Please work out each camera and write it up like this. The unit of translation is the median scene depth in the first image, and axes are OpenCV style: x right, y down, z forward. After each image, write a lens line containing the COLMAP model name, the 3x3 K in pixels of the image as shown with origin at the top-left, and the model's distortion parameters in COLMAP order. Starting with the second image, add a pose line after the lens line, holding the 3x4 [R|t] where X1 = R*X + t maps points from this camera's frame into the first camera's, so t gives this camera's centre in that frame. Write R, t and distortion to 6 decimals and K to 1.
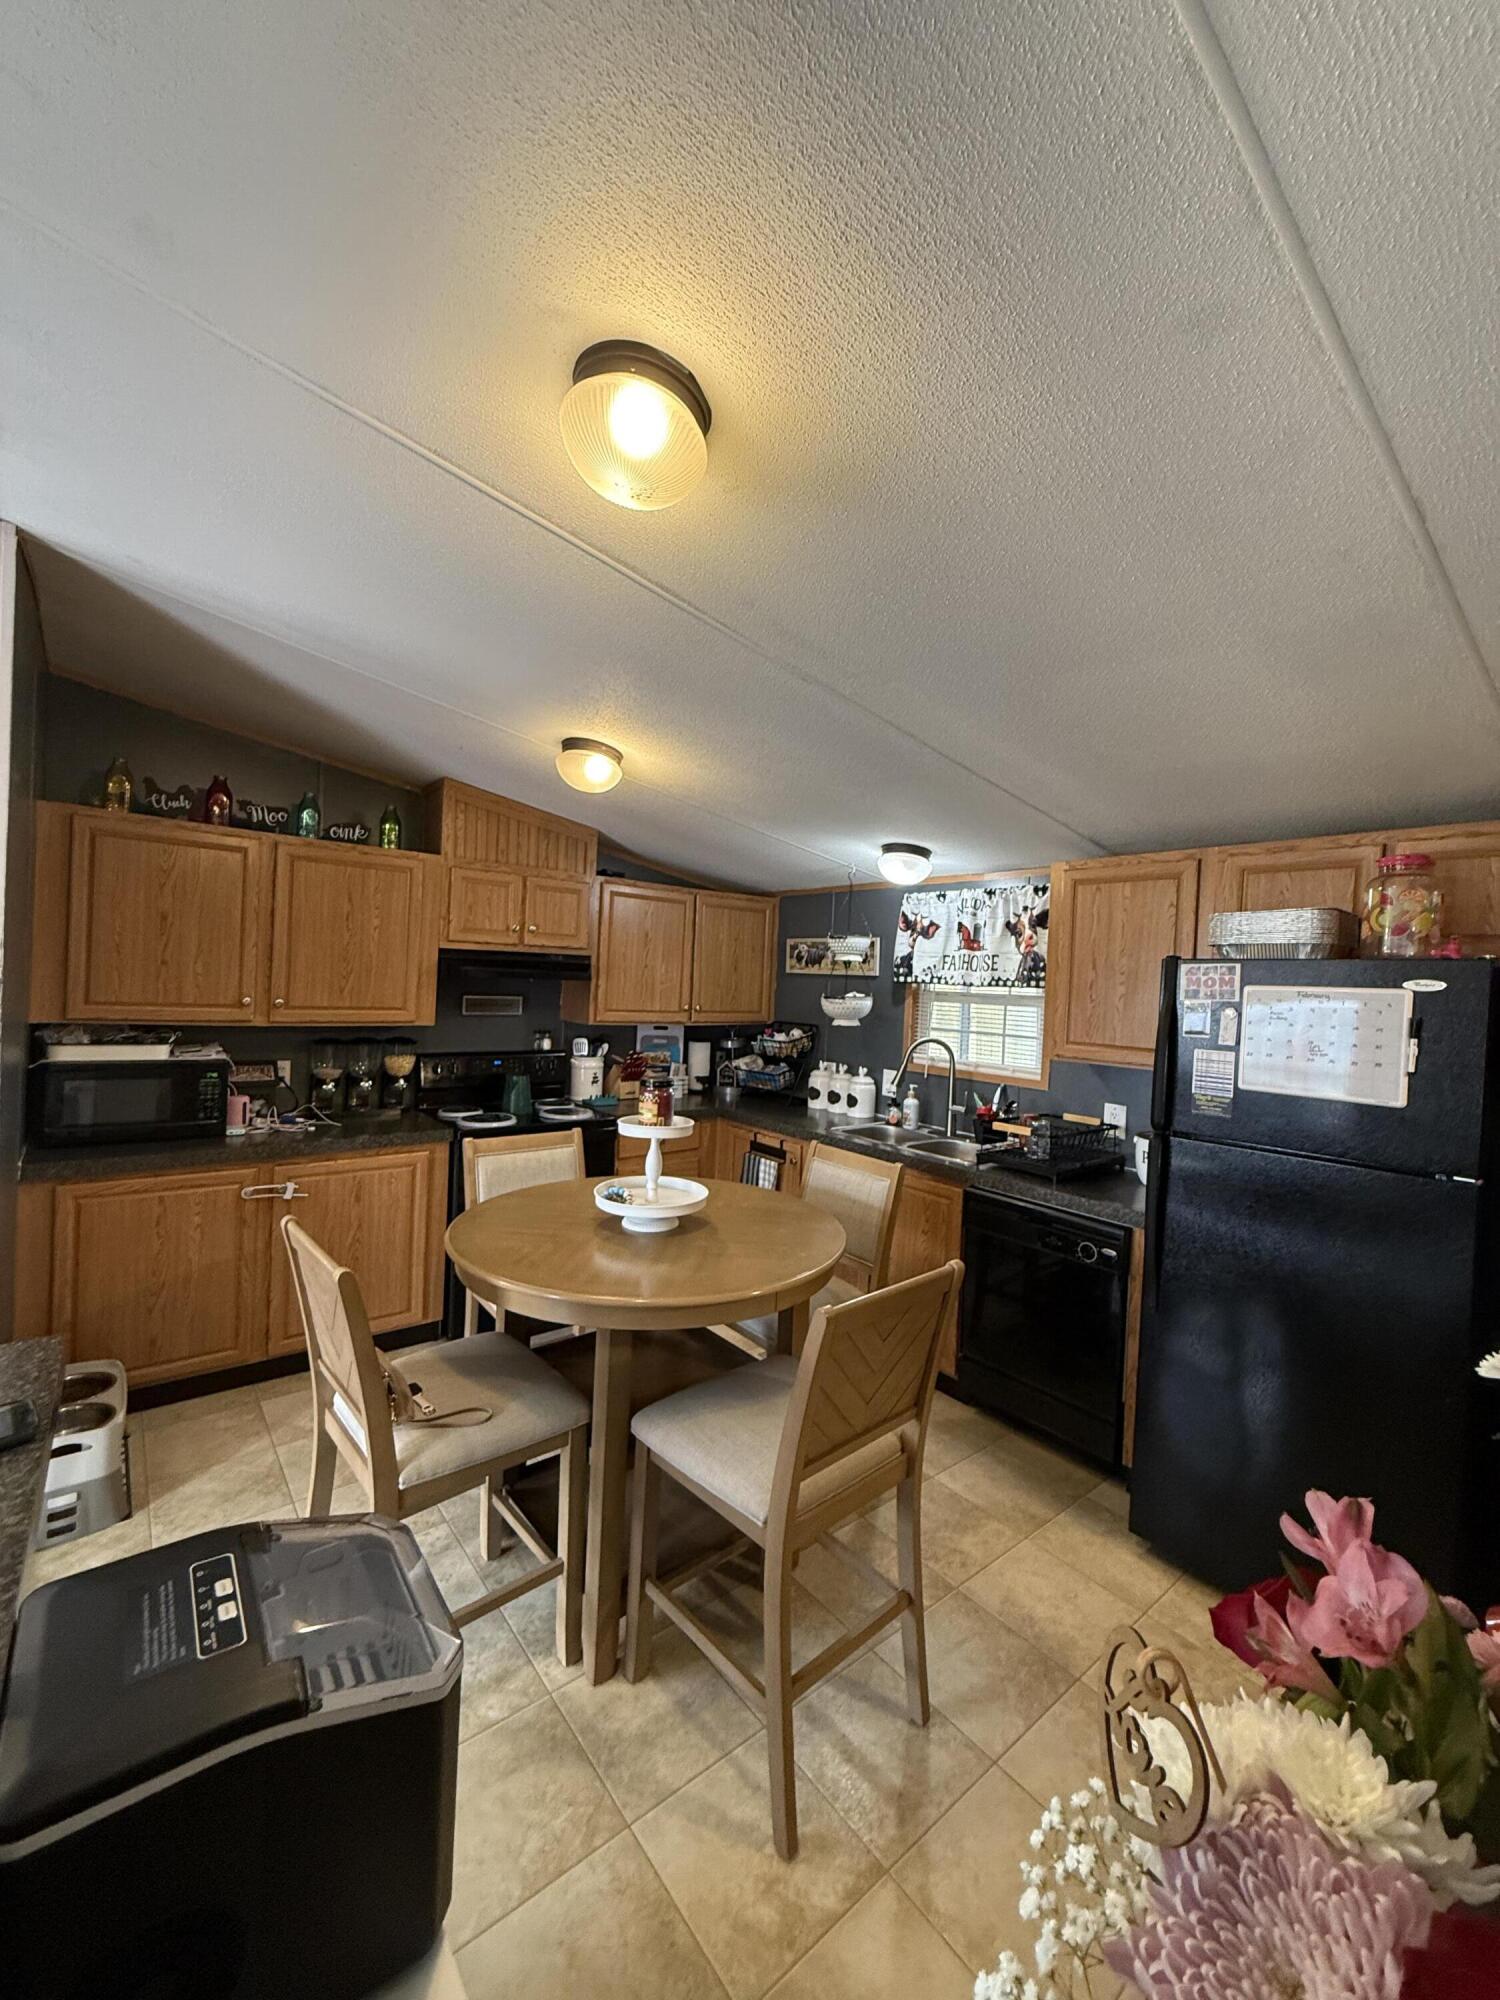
lens RADIAL K [[796.0, 0, 751.6], [0, 796.0, 998.2], [0, 0, 1]] dist [0.001245, 0.000338]
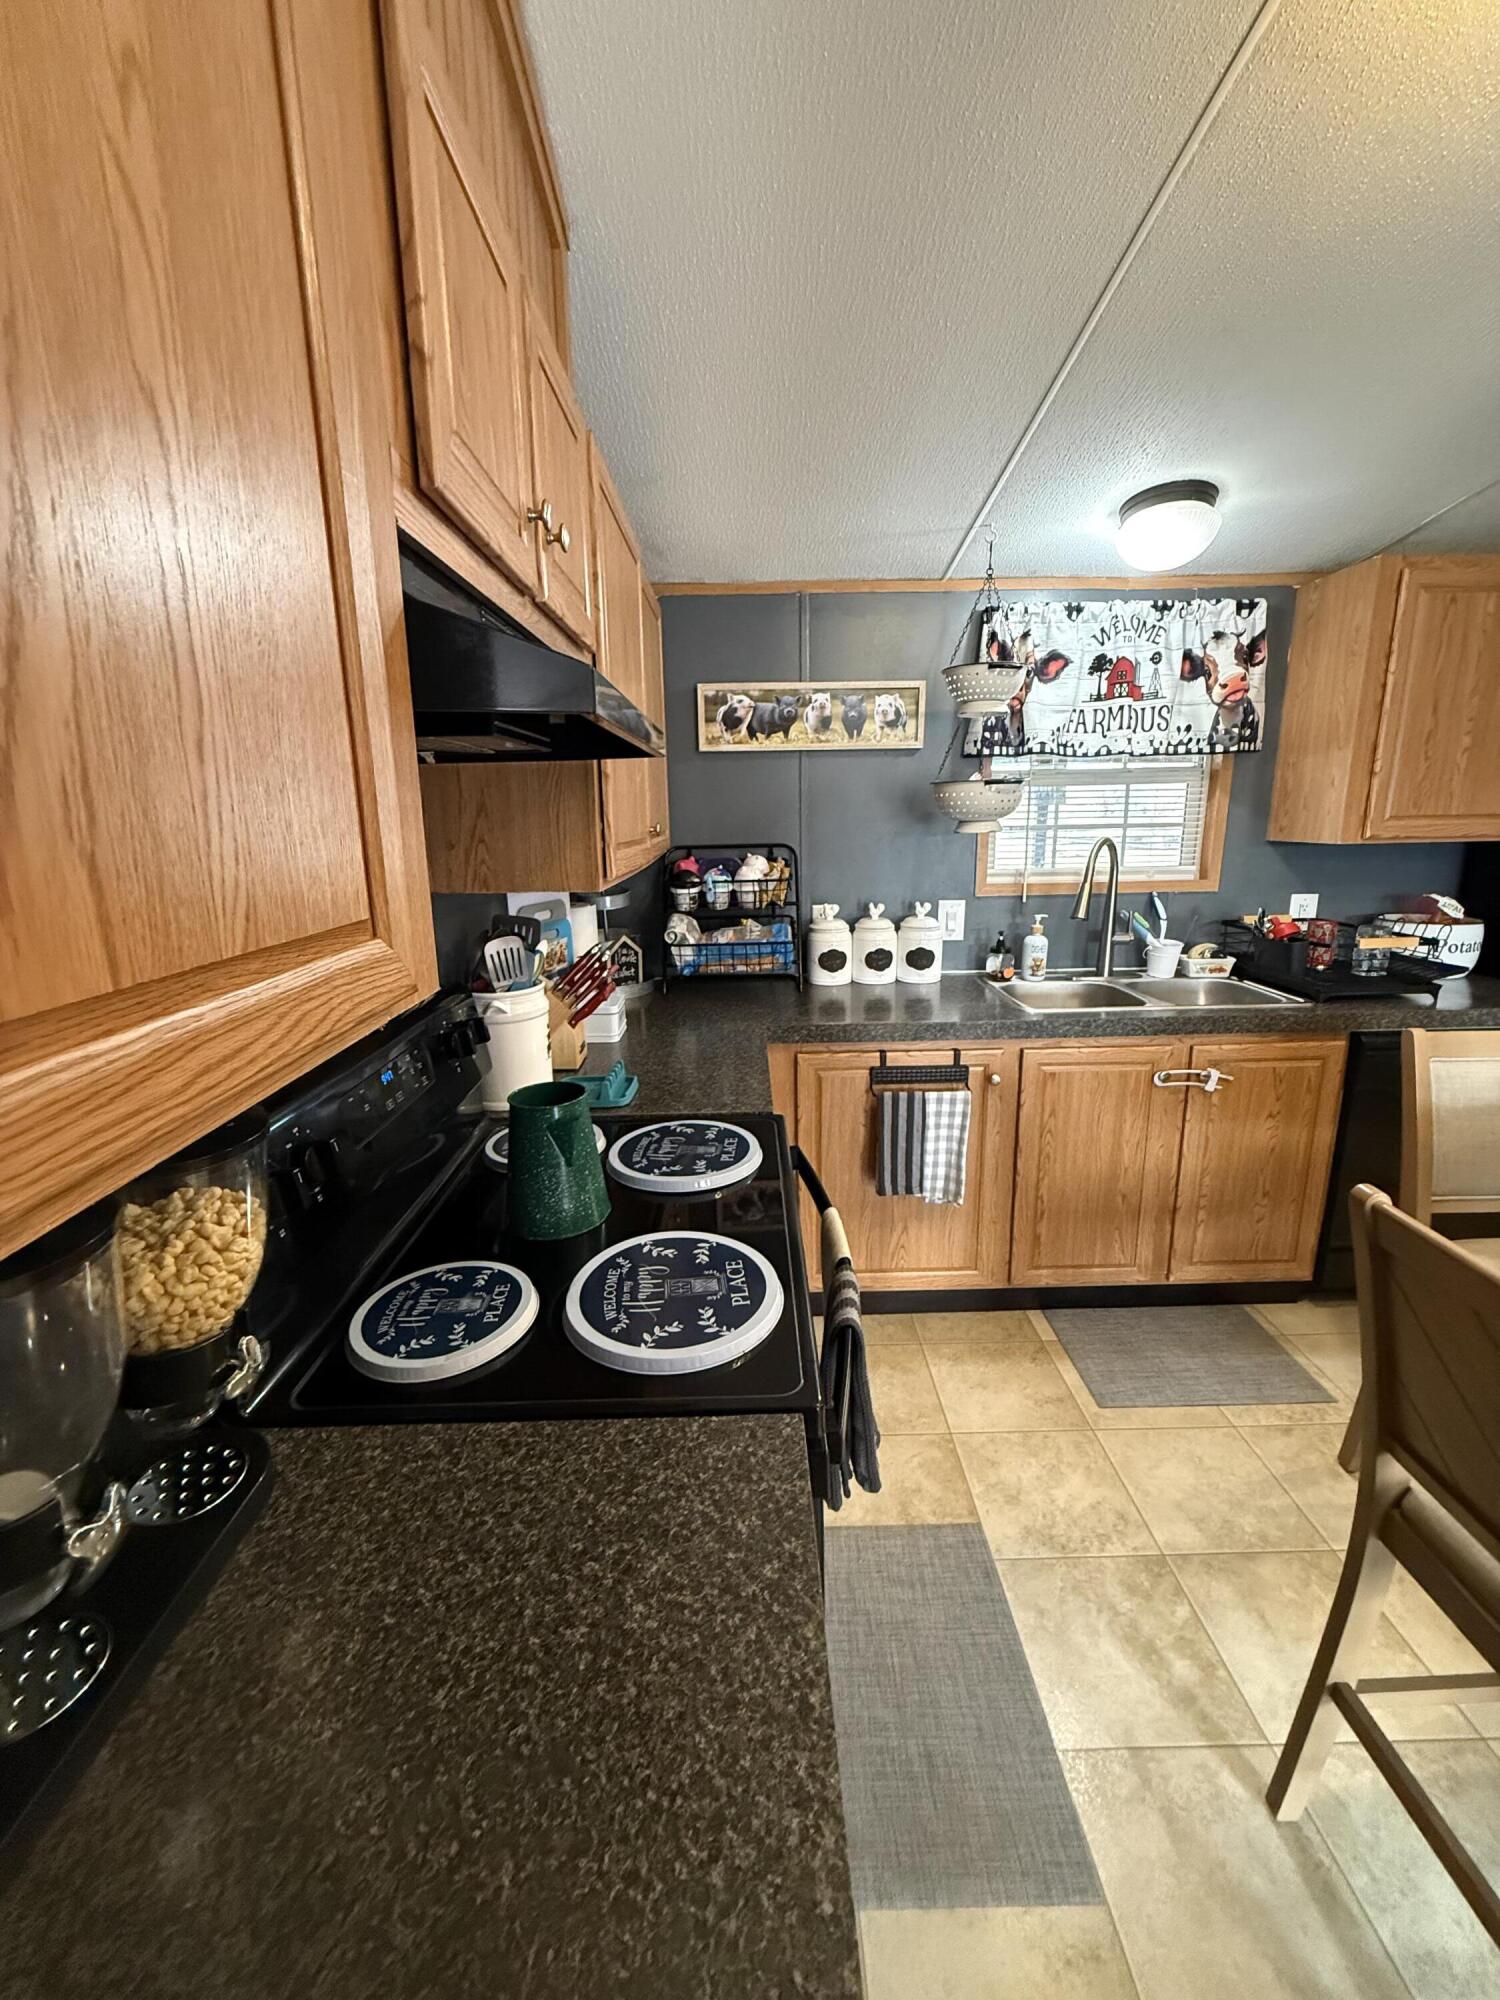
lens RADIAL K [[796.0, 0, 751.6], [0, 796.0, 998.2], [0, 0, 1]] dist [0.001245, 0.000338]
pose [[0.616719, -0.233318, 0.751811, -0.480737], [0.061663, 0.966449, 0.249346, -0.004138], [-0.784765, -0.107417, 0.610415, 0.813386]]
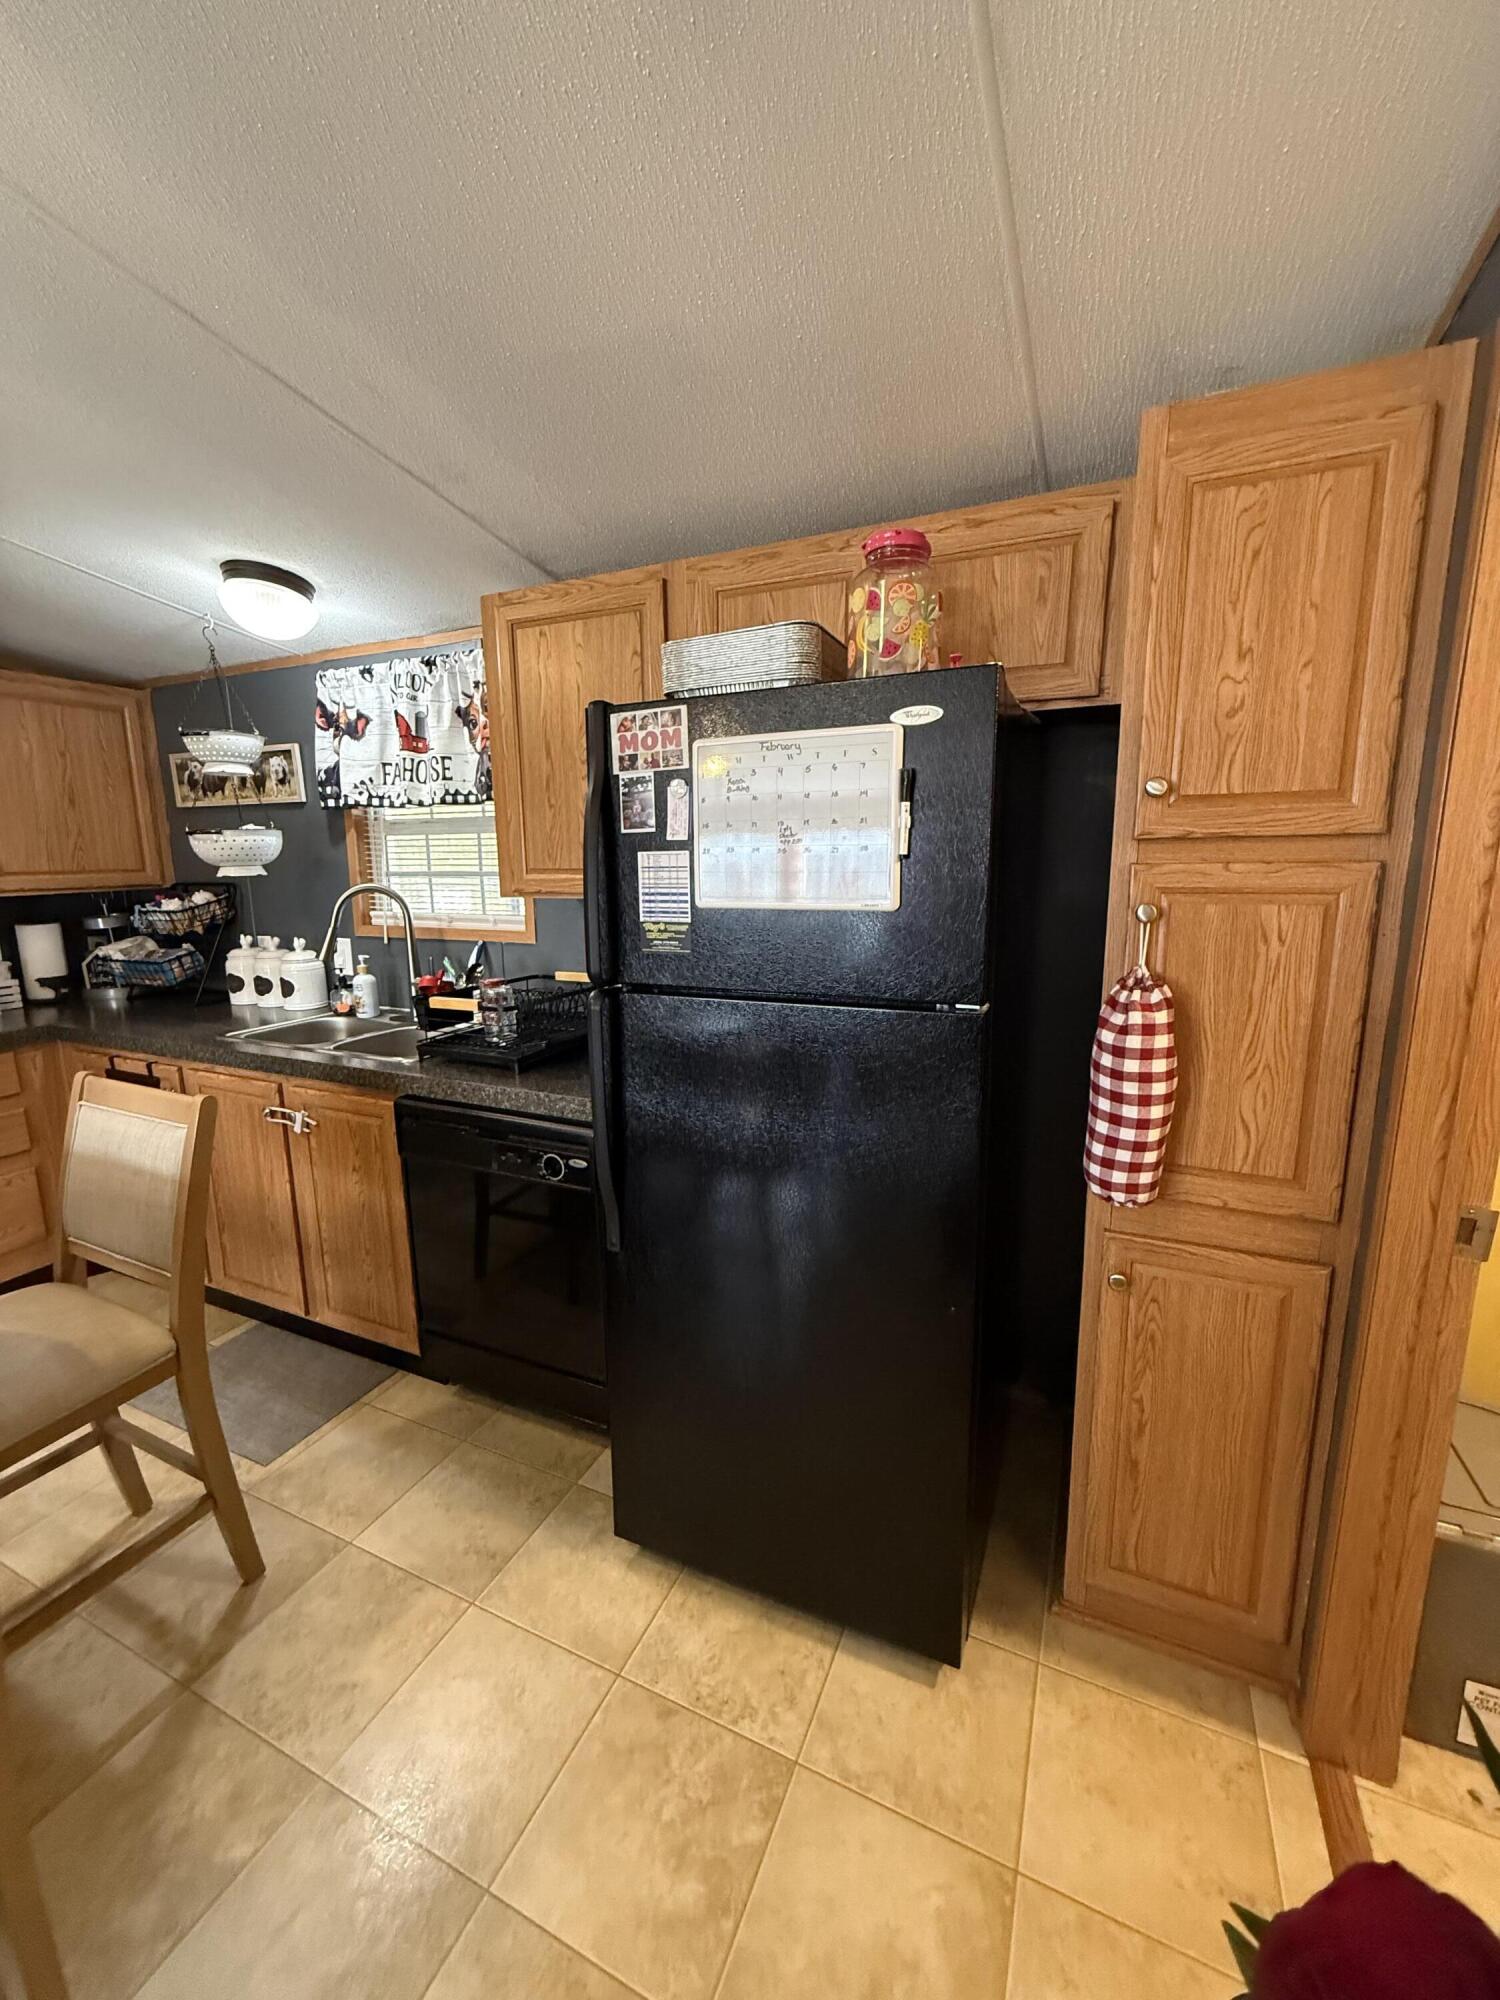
lens RADIAL K [[796.0, 0, 751.6], [0, 796.0, 998.2], [0, 0, 1]] dist [0.001245, 0.000338]
pose [[0.893469, -0.130141, 0.429856, 0.212067], [0.057564, 0.982386, 0.177773, 0.042958], [-0.445421, -0.134090, 0.885223, 0.232847]]
